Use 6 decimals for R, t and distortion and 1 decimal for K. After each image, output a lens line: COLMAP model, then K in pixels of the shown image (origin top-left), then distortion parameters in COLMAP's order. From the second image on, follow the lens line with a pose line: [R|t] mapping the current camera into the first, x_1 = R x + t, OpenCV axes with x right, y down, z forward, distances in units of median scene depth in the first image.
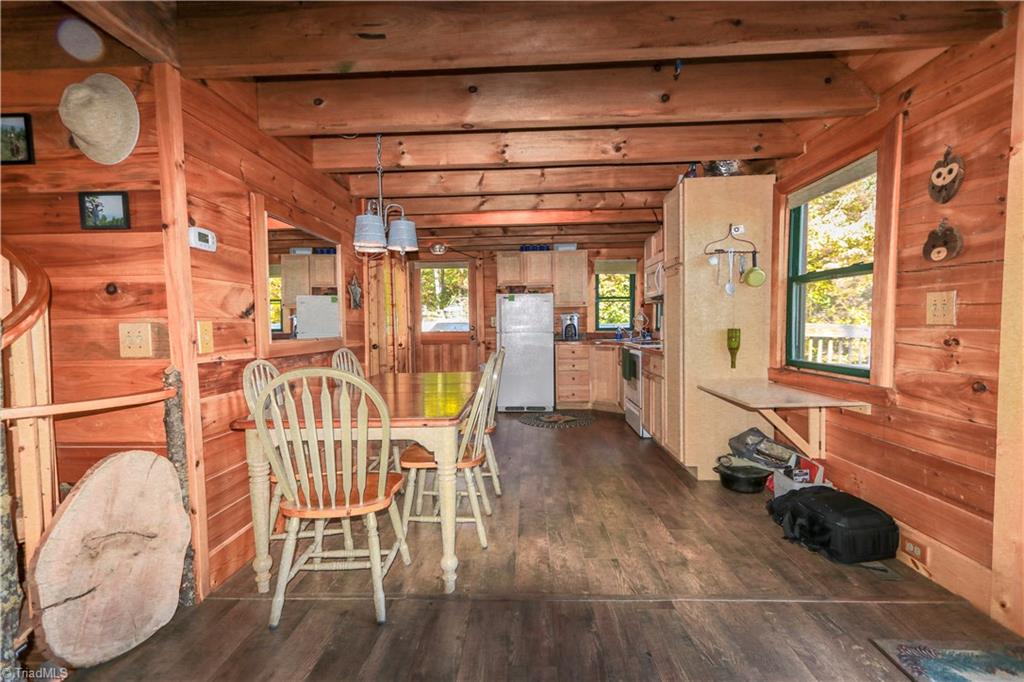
lens RADIAL K [[466.5, 0, 502.8], [0, 466.5, 351.8], [0, 0, 1]] dist [0.001251, 0.001705]
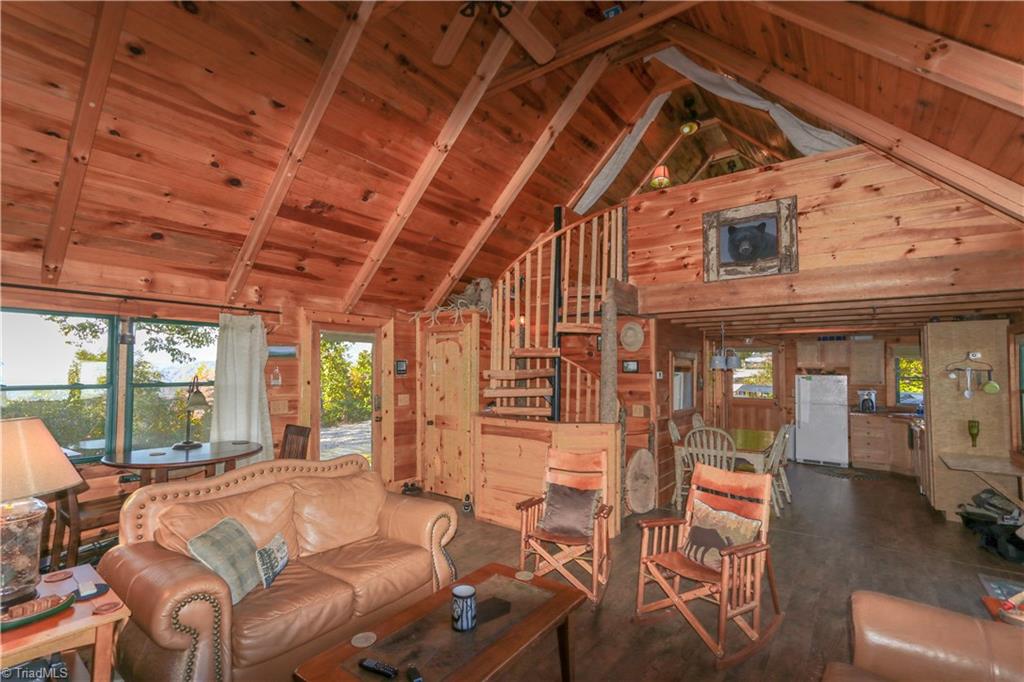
lens RADIAL K [[466.5, 0, 502.8], [0, 466.5, 351.8], [0, 0, 1]] dist [0.001251, 0.001705]
pose [[0.825138, 0.002213, -0.564927, 0.052195], [-0.054150, 0.995698, -0.075192, -0.042498], [0.562330, 0.092635, 0.821708, -0.632239]]
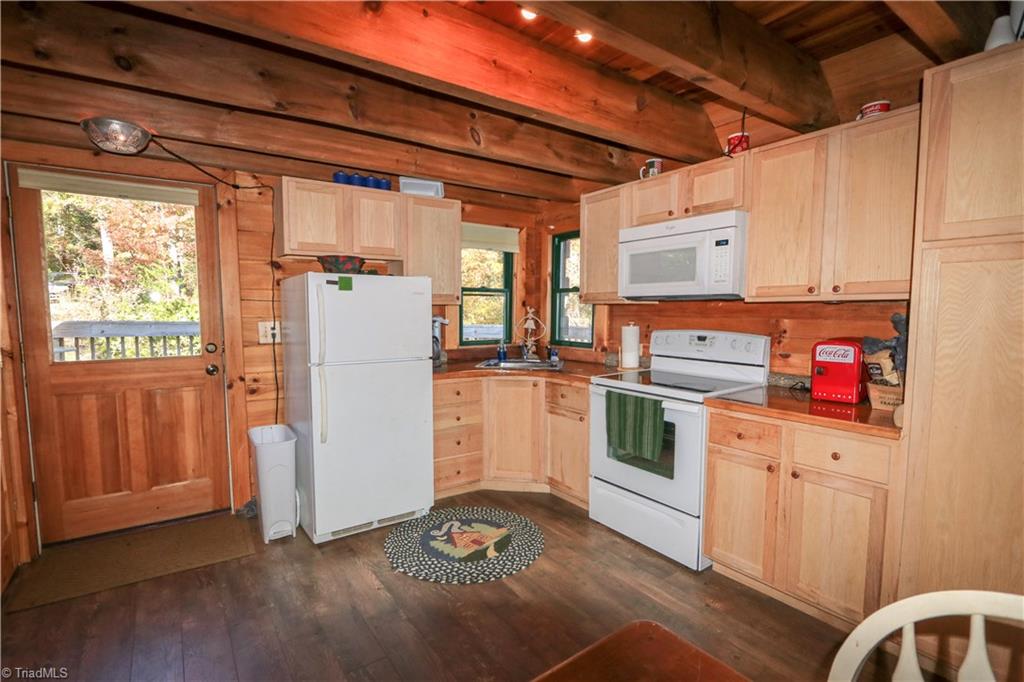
lens RADIAL K [[491.7, 0, 507.8], [0, 491.7, 352.5], [0, 0, 1]] dist [-0.000816, 0.000317]
pose [[0.799352, -0.036499, 0.599753, -0.138973], [0.021747, 0.999257, 0.031828, -0.063431], [-0.600469, -0.012399, 0.799552, 0.550241]]
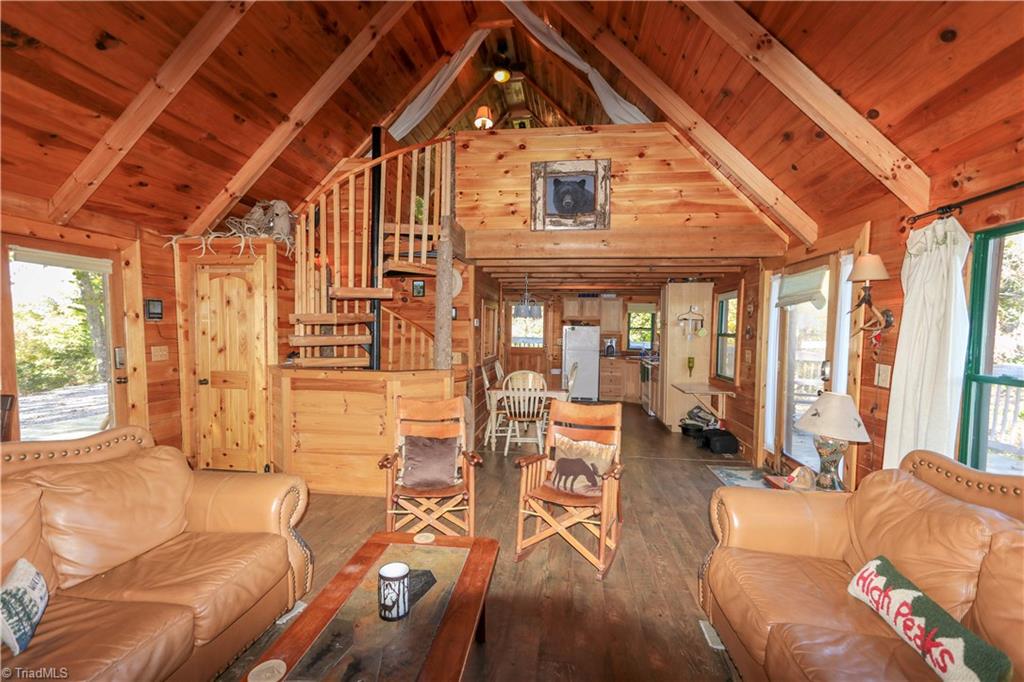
lens RADIAL K [[466.5, 0, 502.8], [0, 466.5, 351.8], [0, 0, 1]] dist [0.001251, 0.001705]
pose [[0.995998, 0.033691, -0.082787, -0.088033], [-0.034251, 0.999399, -0.005351, -0.019662], [0.082557, 0.008165, 0.996553, -0.617670]]
